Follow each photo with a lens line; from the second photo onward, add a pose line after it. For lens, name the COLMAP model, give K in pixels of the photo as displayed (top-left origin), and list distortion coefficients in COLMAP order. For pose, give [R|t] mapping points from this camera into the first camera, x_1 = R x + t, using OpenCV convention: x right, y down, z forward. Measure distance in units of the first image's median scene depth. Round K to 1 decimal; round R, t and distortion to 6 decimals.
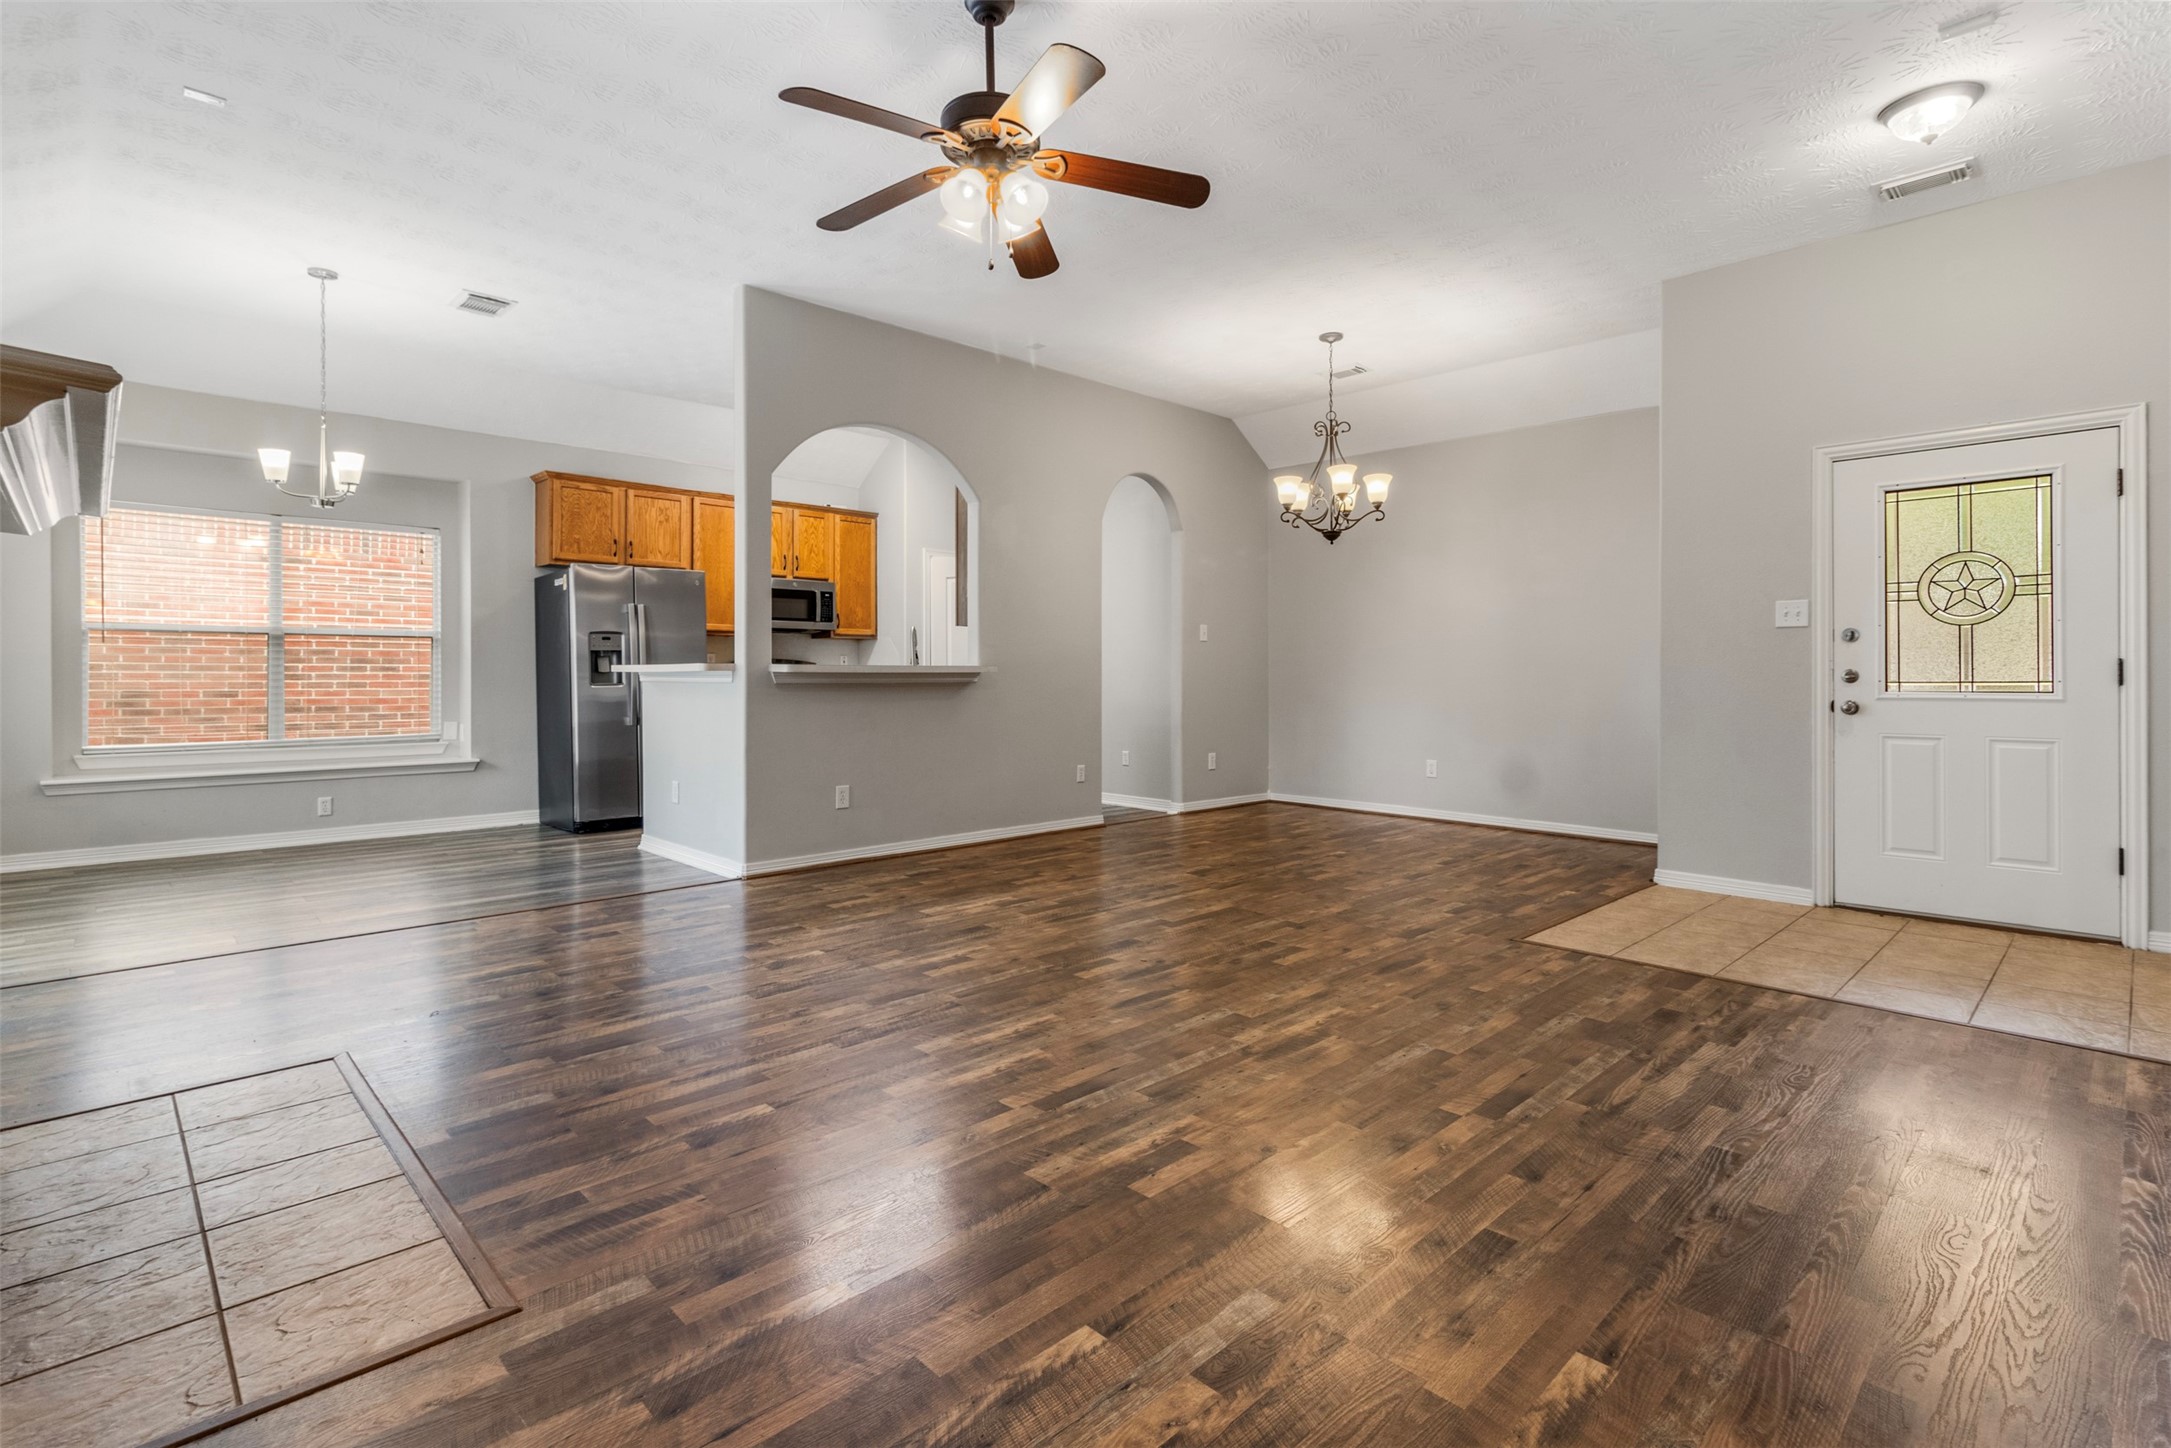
lens RADIAL K [[1019.9, 0, 1063.3], [0, 1019.9, 676.7], [0, 0, 1]] dist [-0.000073, -0.000129]
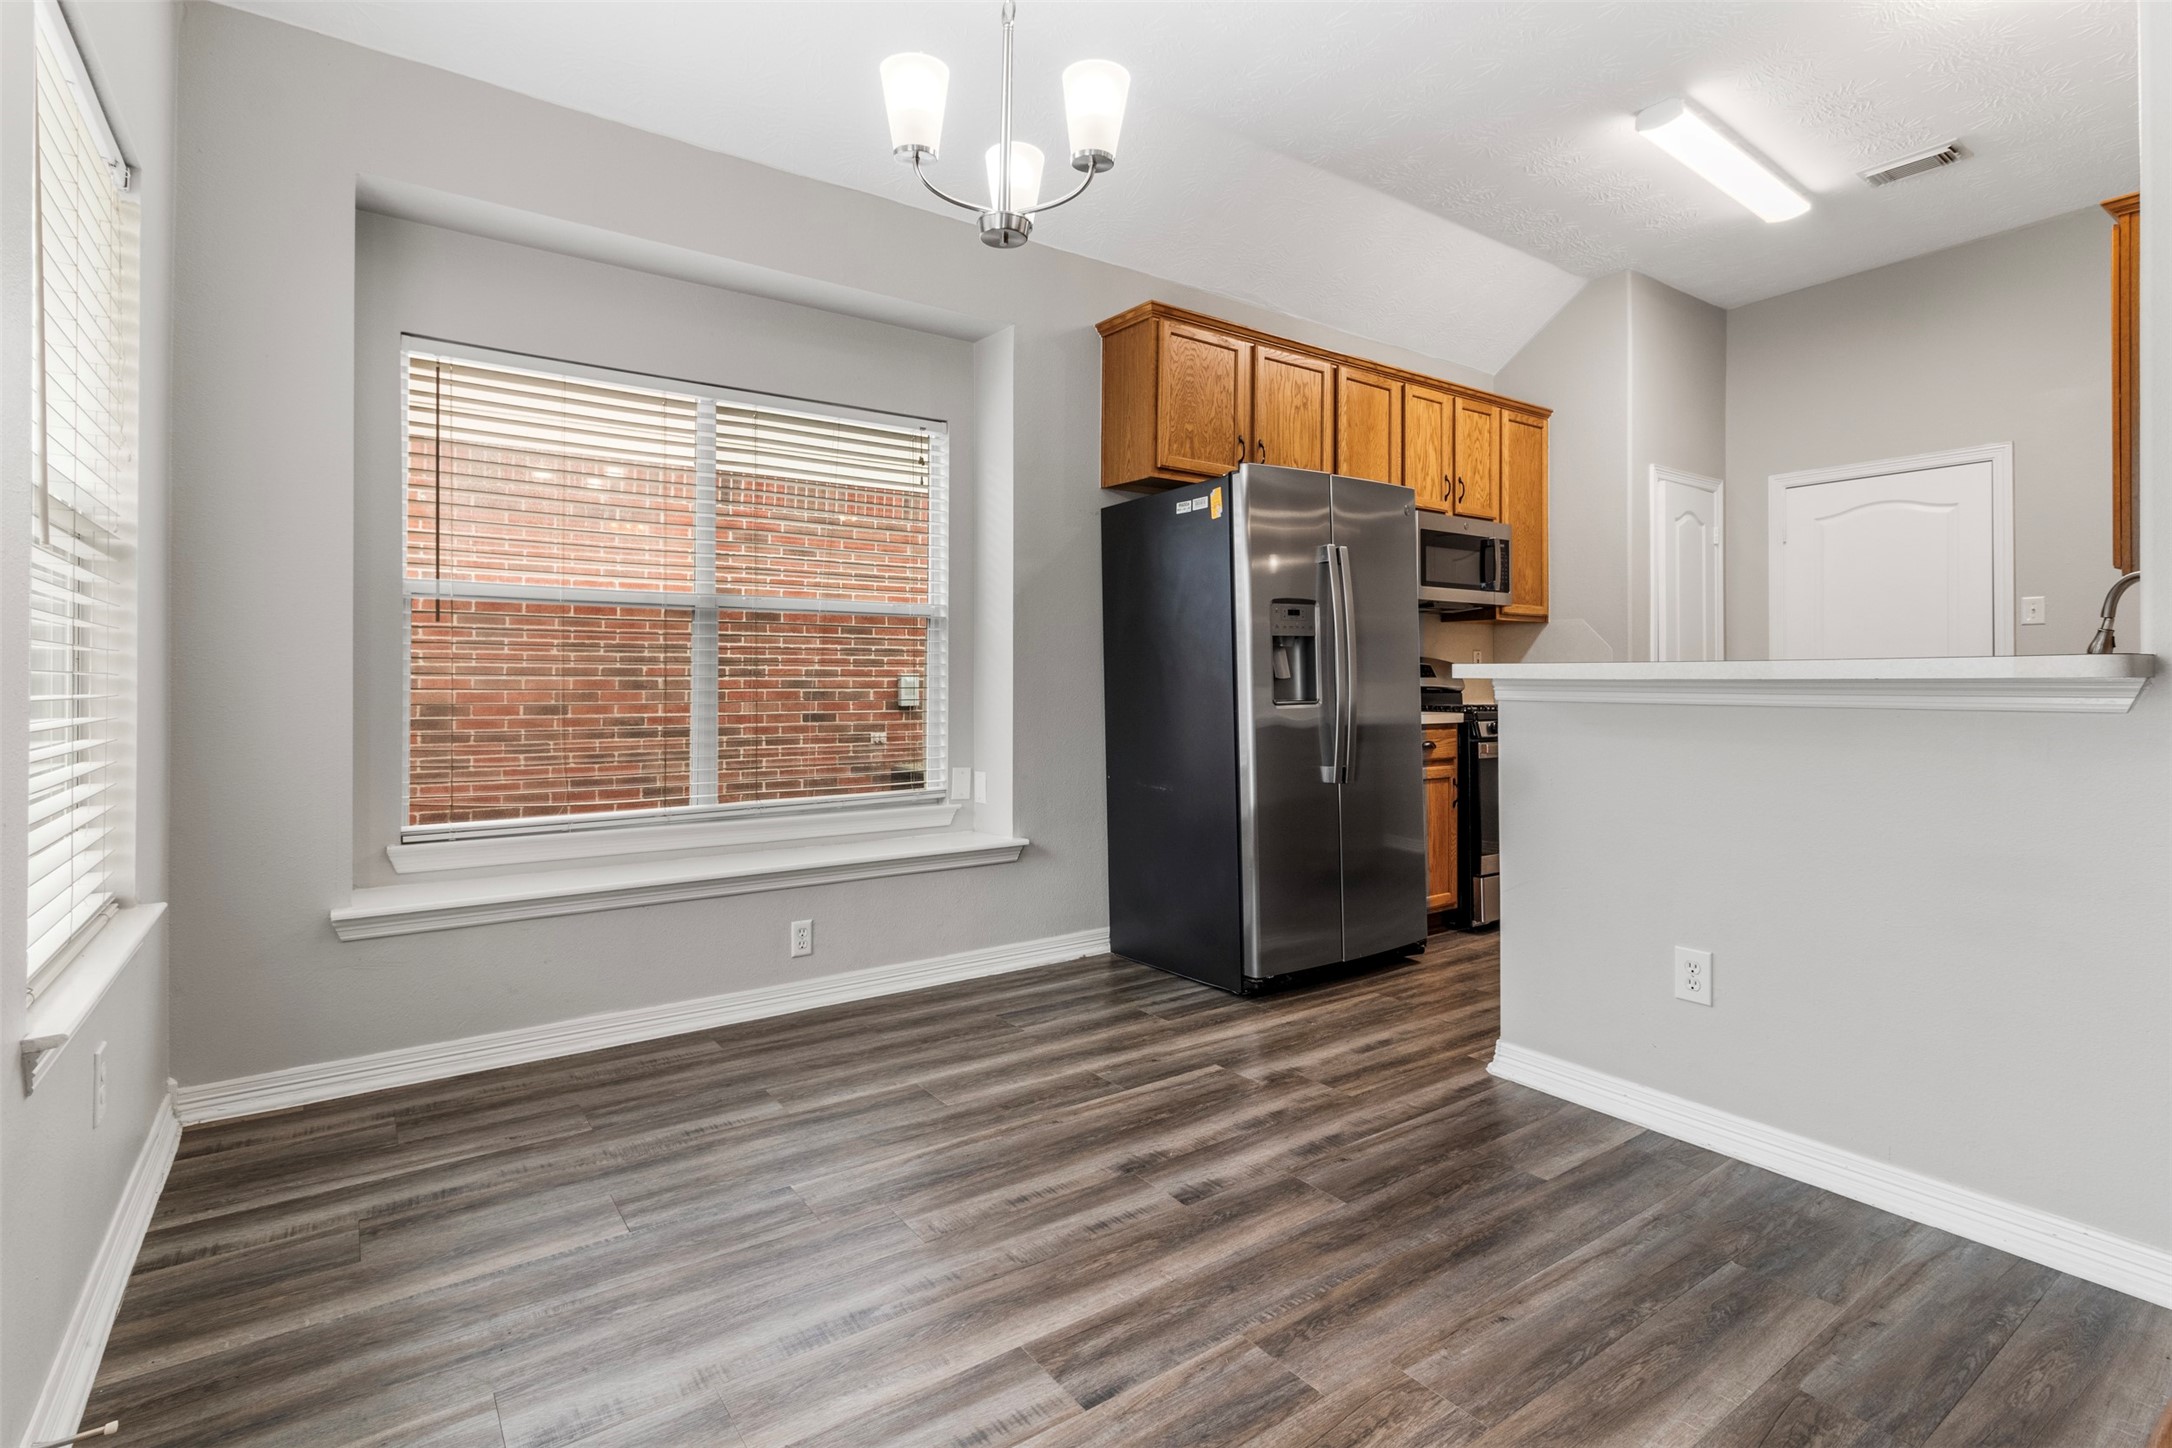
lens RADIAL K [[1032.0, 0, 1059.8], [0, 1032.0, 669.0], [0, 0, 1]] dist [0.000521, 0.000609]
pose [[0.988041, -0.000925, -0.154187, -0.981339], [-0.000862, 0.999933, -0.011521, -0.006441], [0.154187, 0.011516, 0.987975, 0.958751]]
